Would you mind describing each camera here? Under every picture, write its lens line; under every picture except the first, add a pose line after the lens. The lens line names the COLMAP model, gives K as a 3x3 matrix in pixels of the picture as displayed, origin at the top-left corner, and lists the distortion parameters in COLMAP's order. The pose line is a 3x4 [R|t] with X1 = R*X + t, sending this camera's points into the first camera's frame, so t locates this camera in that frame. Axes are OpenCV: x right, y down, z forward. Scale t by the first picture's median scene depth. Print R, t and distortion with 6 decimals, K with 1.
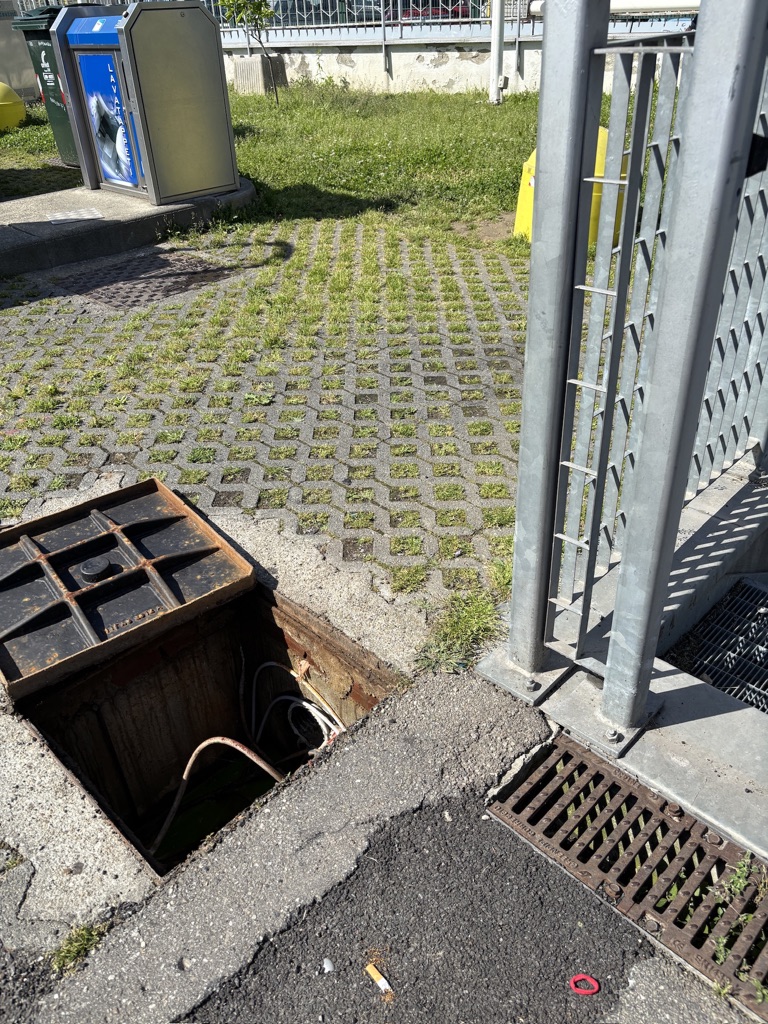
lens RADIAL K [[786.4, 0, 384.5], [0, 786.4, 510.2], [0, 0, 1]] dist [0.002706, -0.006293]
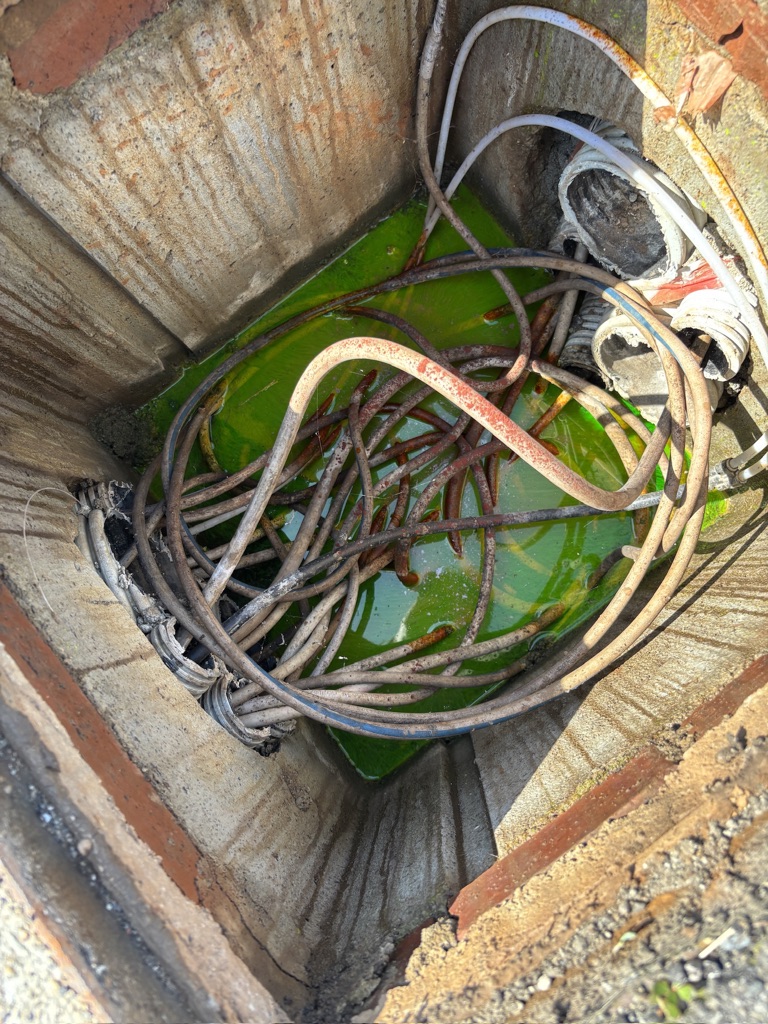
lens RADIAL K [[786.4, 0, 387.9], [0, 786.4, 509.5], [0, 0, 1]] dist [0.002706, -0.006293]
pose [[0.991205, 0.128156, -0.033005, -0.176108], [-0.054486, 0.622481, 0.780736, 0.083559], [0.120601, -0.772071, 0.623989, 0.676688]]
